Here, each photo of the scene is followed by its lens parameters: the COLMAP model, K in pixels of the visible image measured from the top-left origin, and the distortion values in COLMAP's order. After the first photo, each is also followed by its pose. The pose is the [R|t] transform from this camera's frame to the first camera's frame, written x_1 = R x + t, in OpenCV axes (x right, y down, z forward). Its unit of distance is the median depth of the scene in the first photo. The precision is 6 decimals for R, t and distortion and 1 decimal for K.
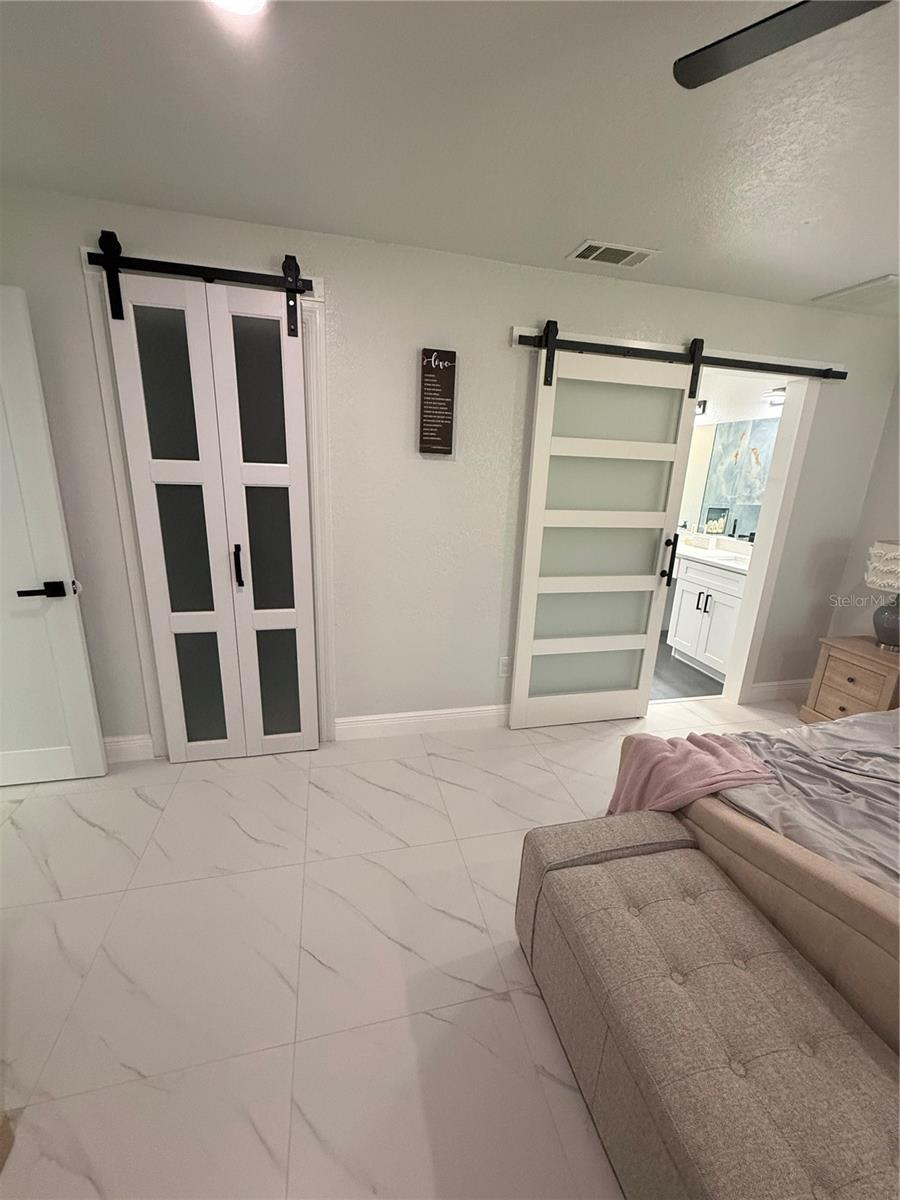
lens RADIAL K [[477.8, 0, 450.5], [0, 477.8, 601.4], [0, 0, 1]] dist [-0.000219, 0.000053]
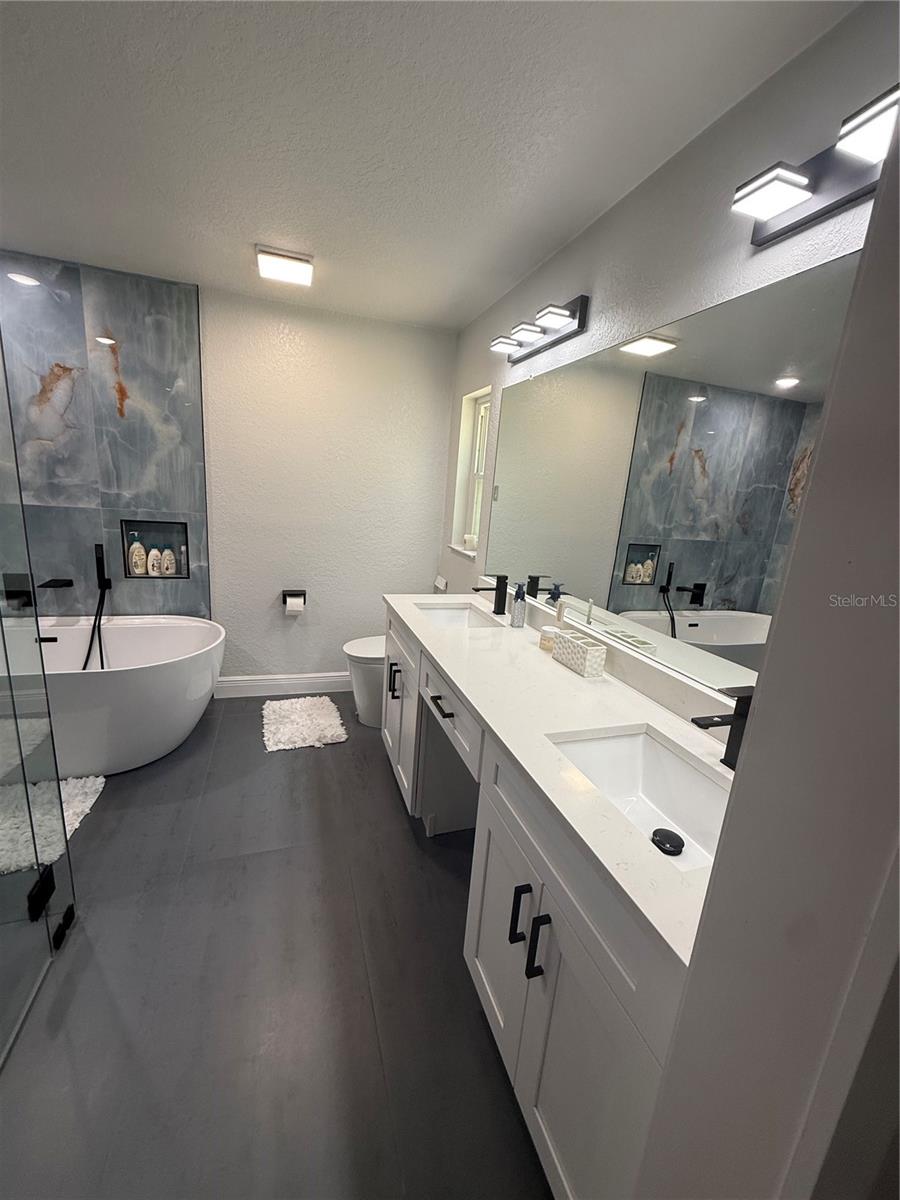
lens RADIAL K [[477.8, 0, 452.4], [0, 477.8, 592.8], [0, 0, 1]] dist [-0.000219, 0.000053]
pose [[0.995841, 0.020503, 0.088768, 0.262699], [-0.016646, 0.998894, -0.043971, -0.101794], [-0.089571, 0.042310, 0.995081, 0.414689]]
